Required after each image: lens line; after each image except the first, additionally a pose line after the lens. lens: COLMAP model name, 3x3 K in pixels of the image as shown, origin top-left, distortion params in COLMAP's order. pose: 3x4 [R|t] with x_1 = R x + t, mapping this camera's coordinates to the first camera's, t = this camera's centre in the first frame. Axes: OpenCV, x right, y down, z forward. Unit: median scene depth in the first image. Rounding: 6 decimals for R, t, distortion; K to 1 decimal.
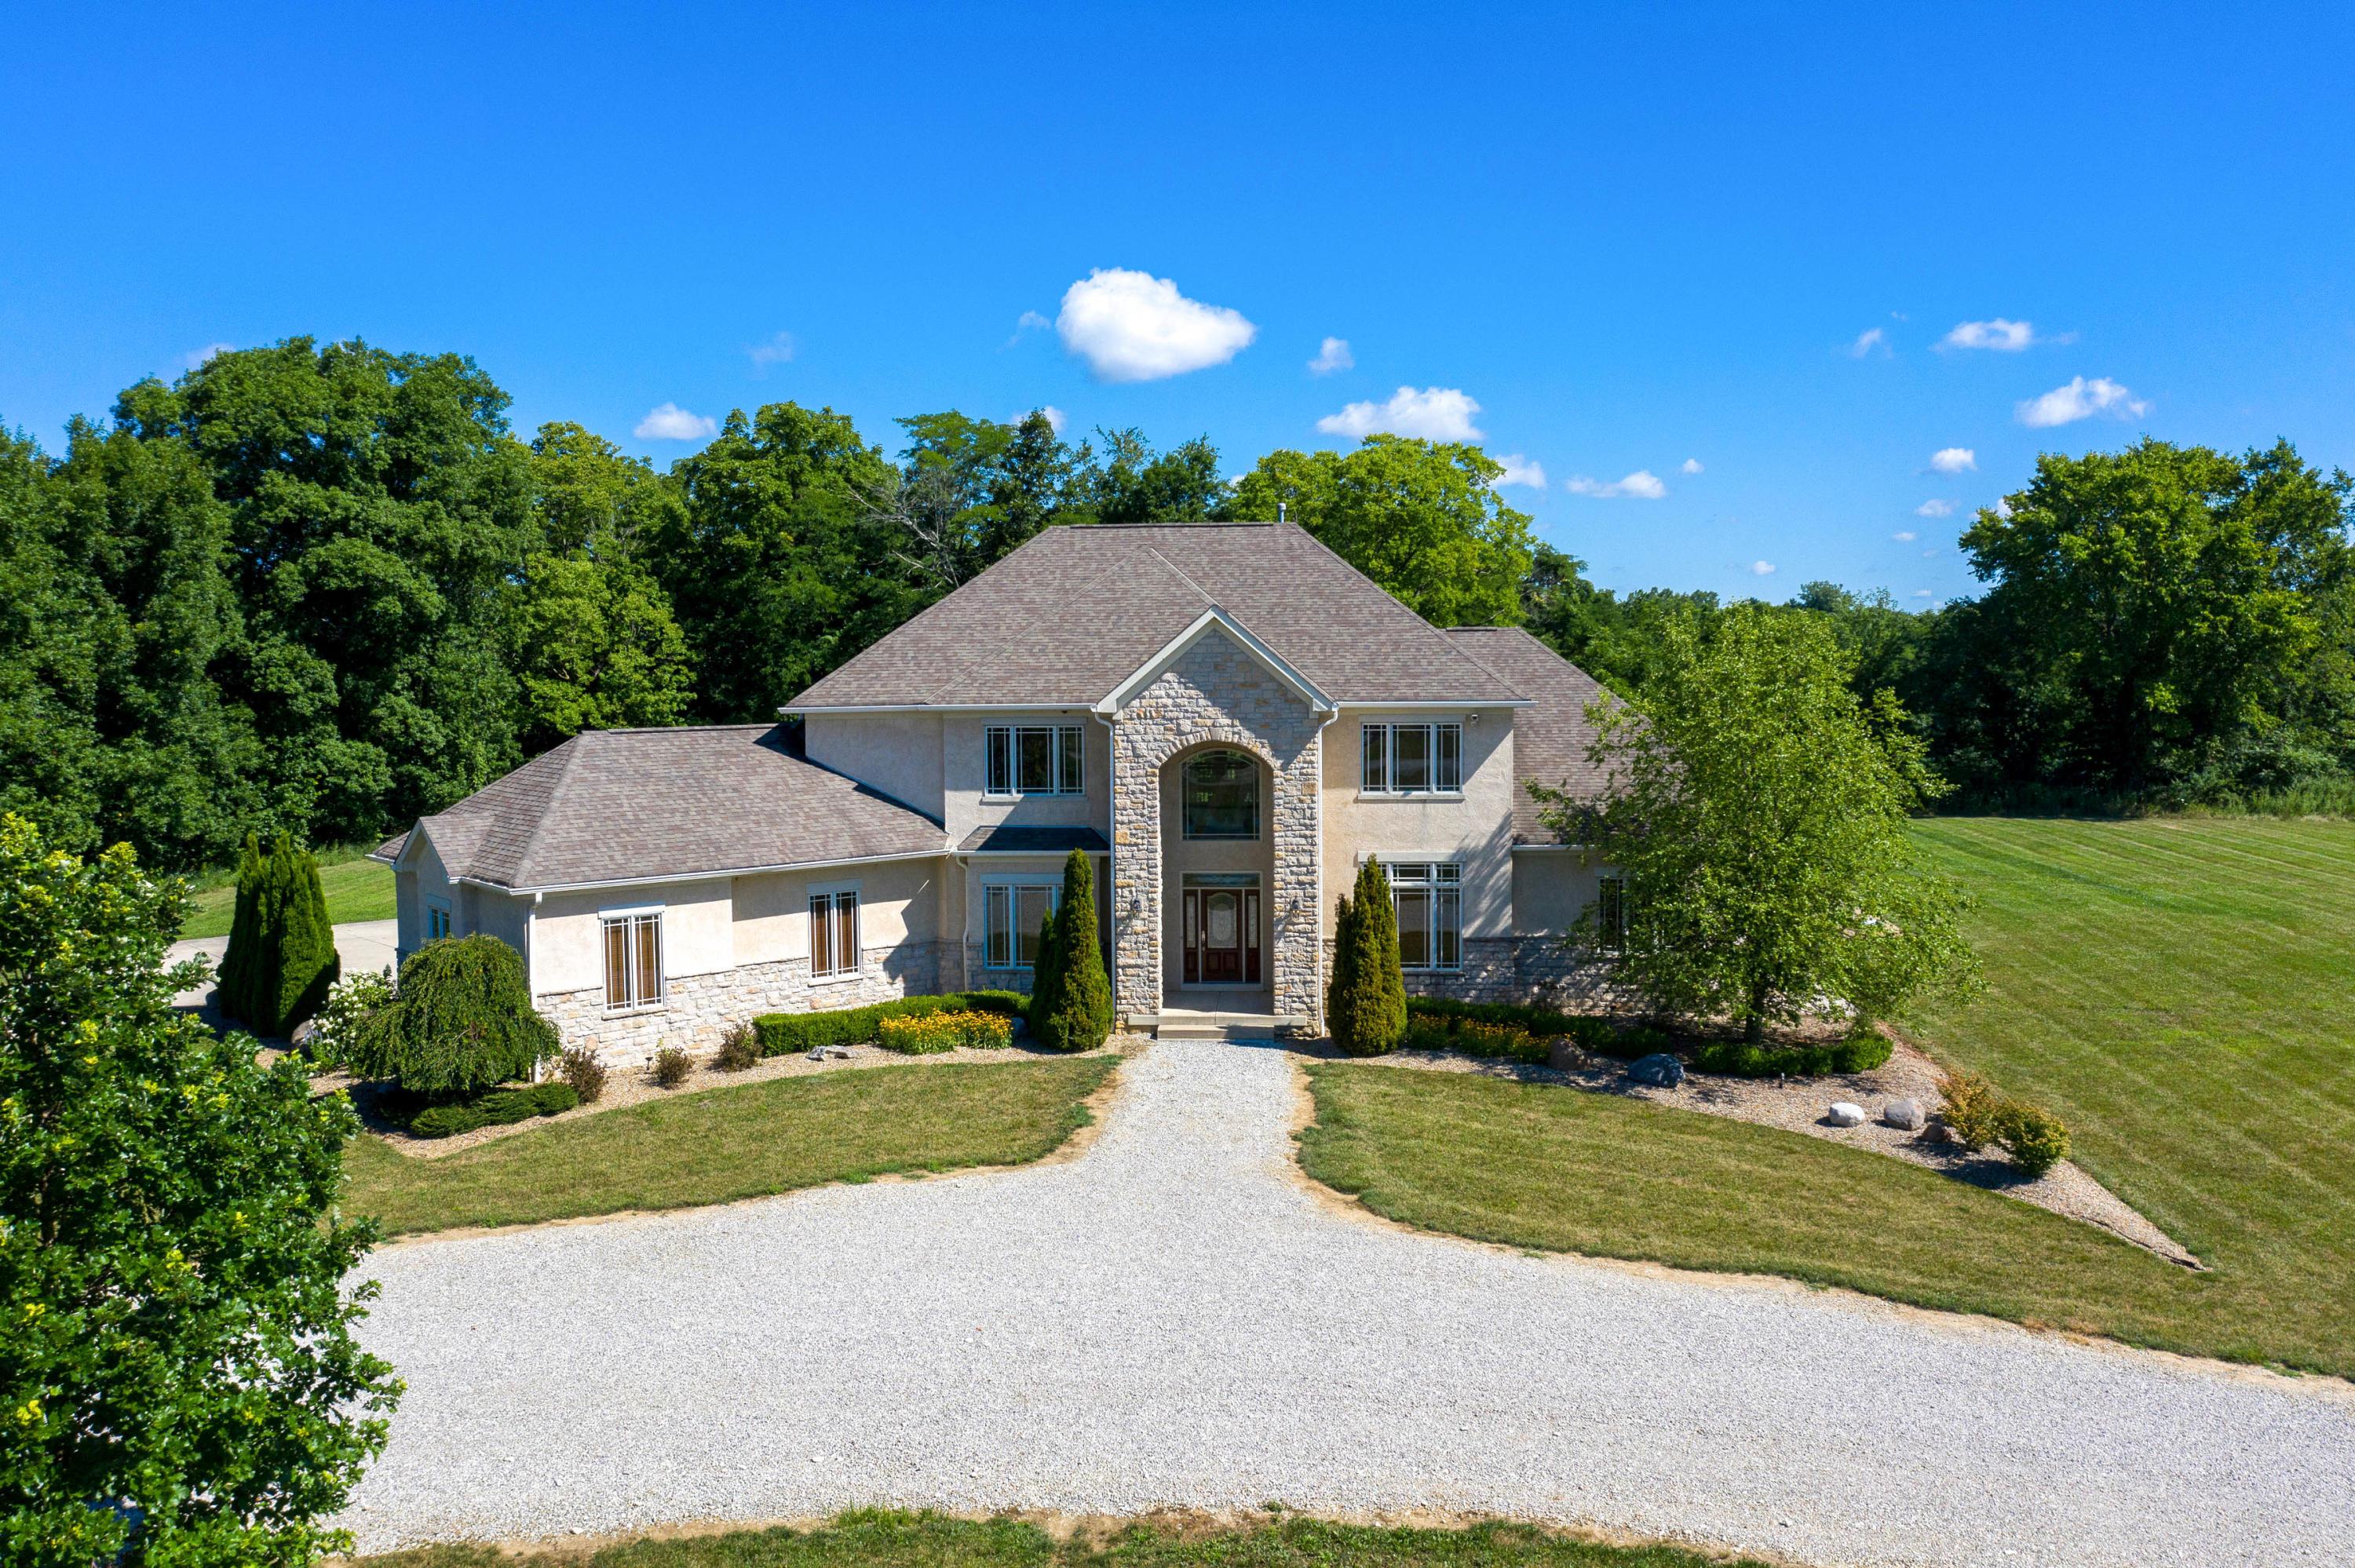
lens RADIAL K [[1845.8, 0, 1169.6], [0, 1845.8, 781.4], [0, 0, 1]] dist [-0.034358, 0.008906]
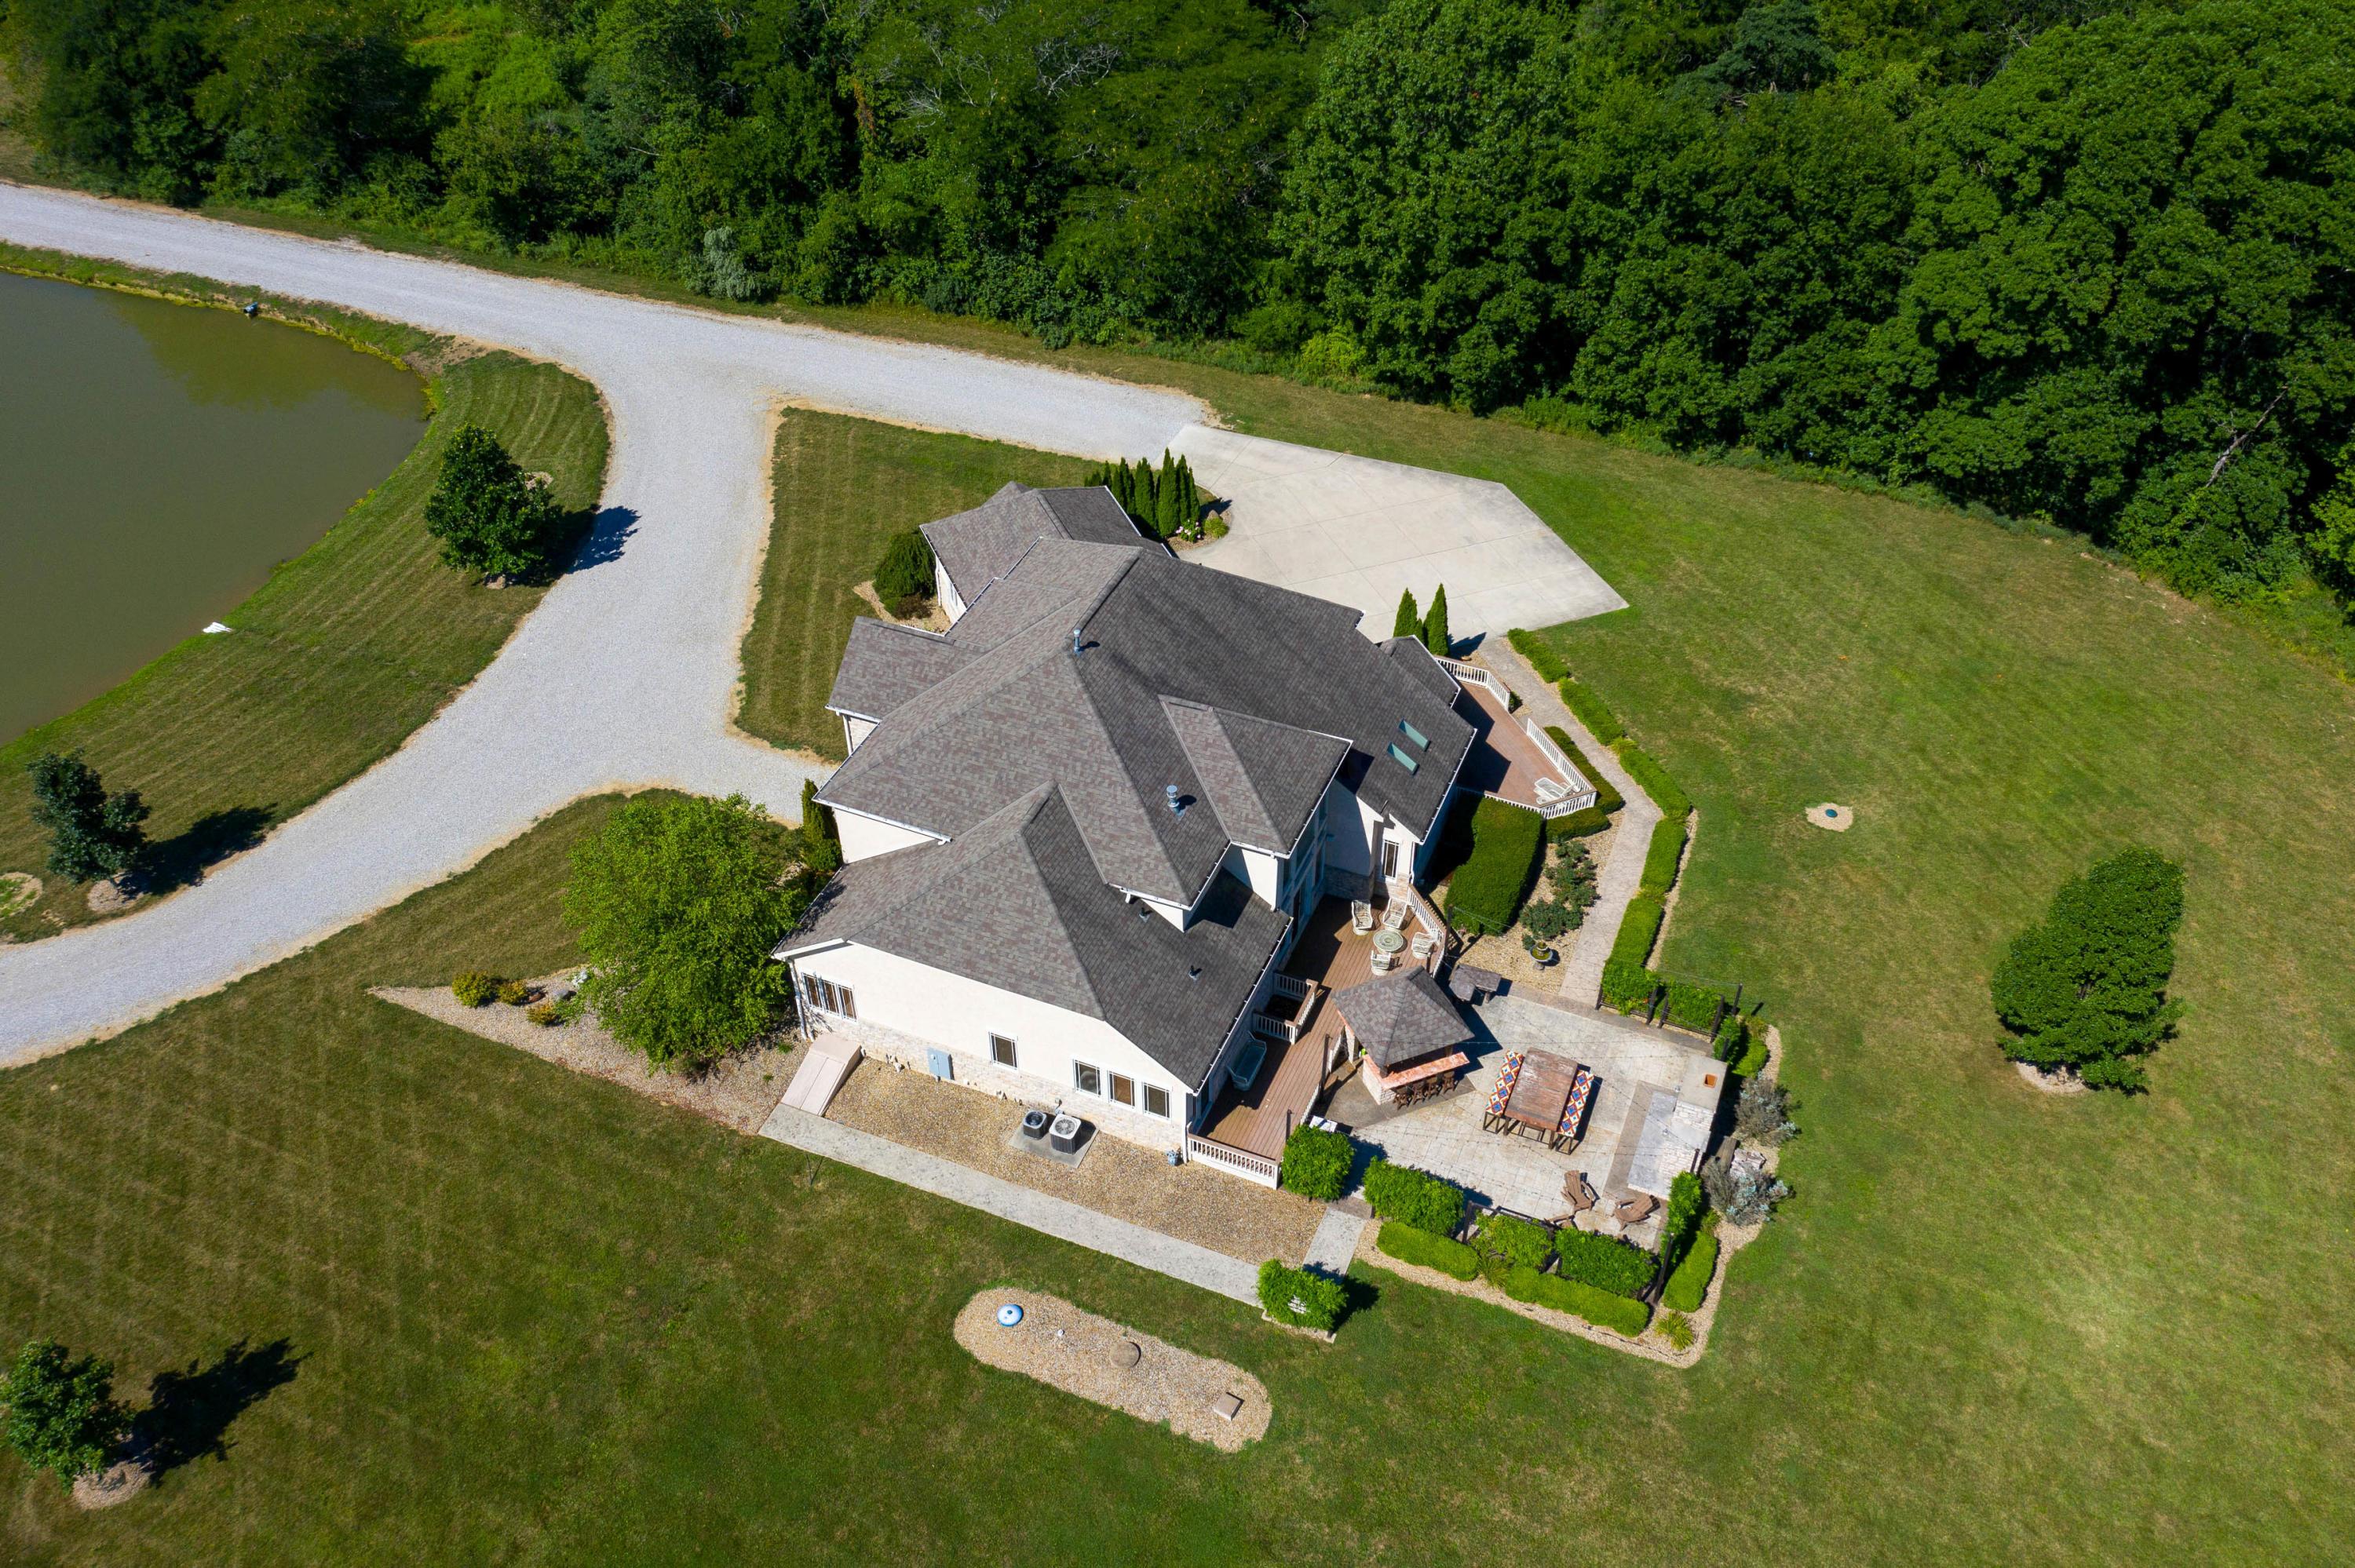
lens RADIAL K [[1845.8, 0, 1169.6], [0, 1845.8, 781.4], [0, 0, 1]] dist [-0.034358, 0.008906]
pose [[-0.326874, 0.622145, -0.711399, 1.136382], [-0.057736, 0.738198, 0.672109, -1.053431], [0.943303, 0.260768, -0.205378, 1.547940]]
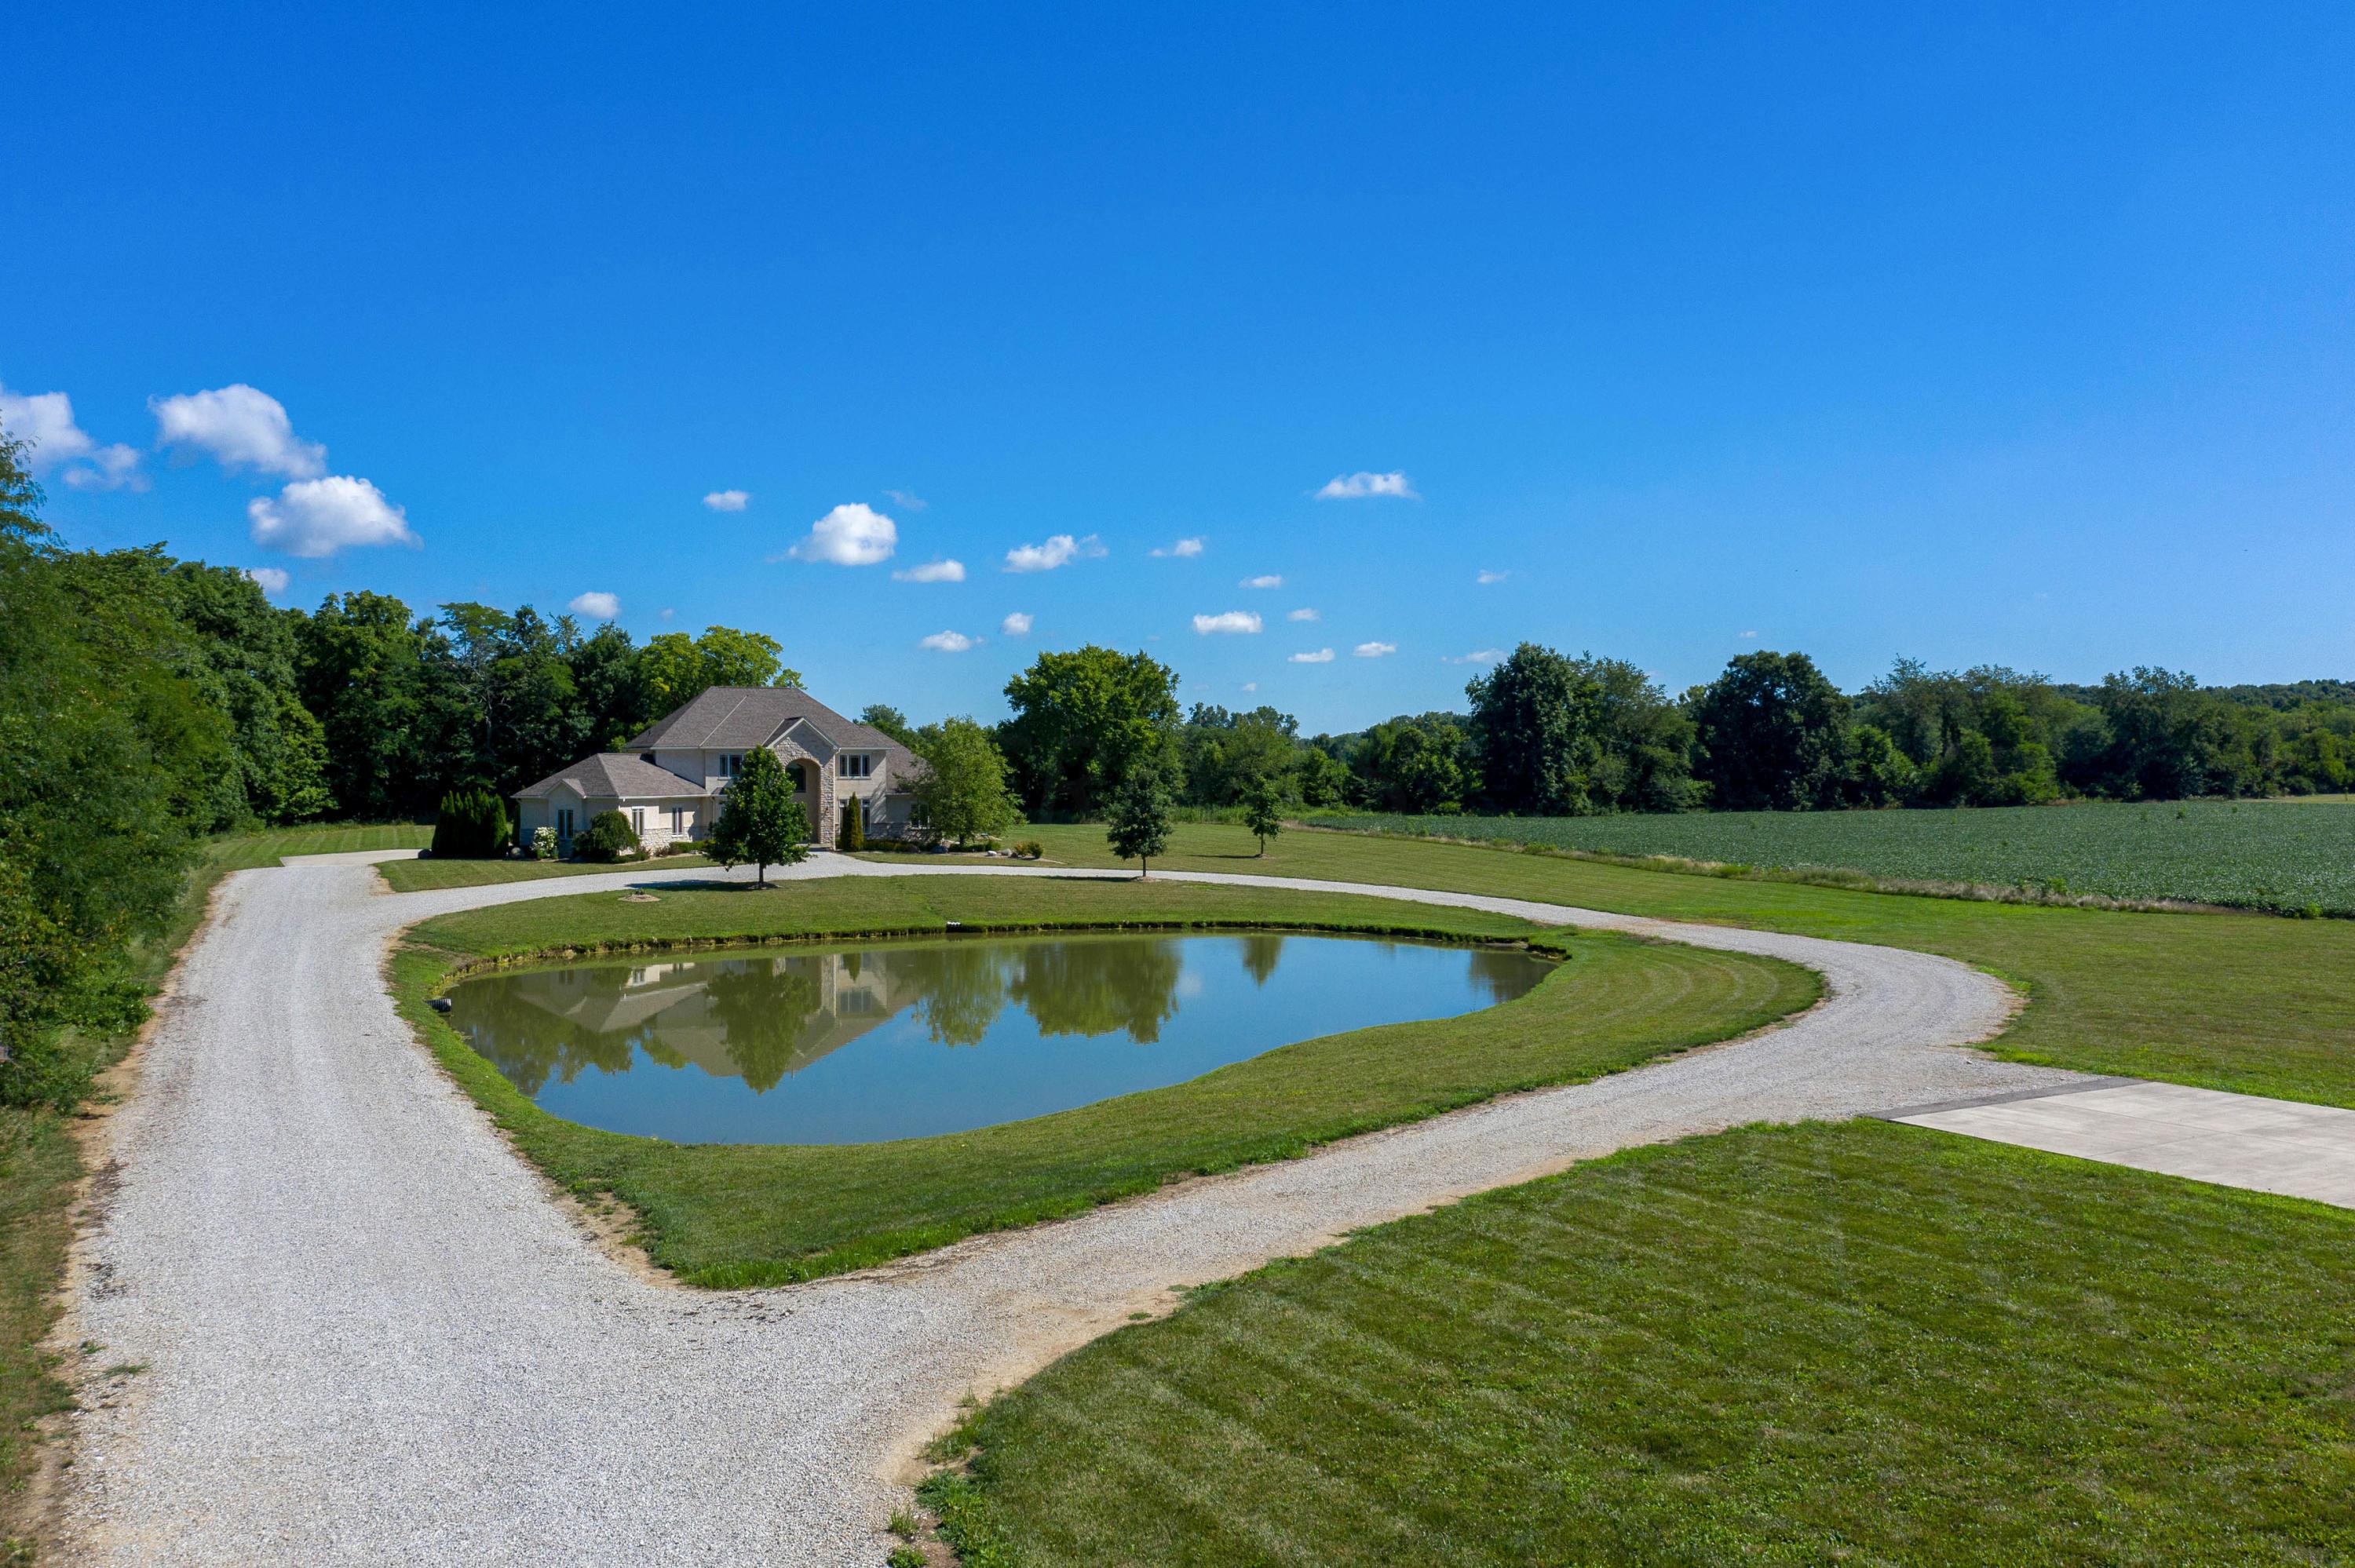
lens RADIAL K [[1845.8, 0, 1169.6], [0, 1845.8, 781.4], [0, 0, 1]] dist [-0.034358, 0.008906]
pose [[0.874735, 0.004882, 0.484576, -0.928738], [0.026145, 0.998017, -0.057251, 0.209134], [-0.483895, 0.062749, 0.872874, -2.015691]]
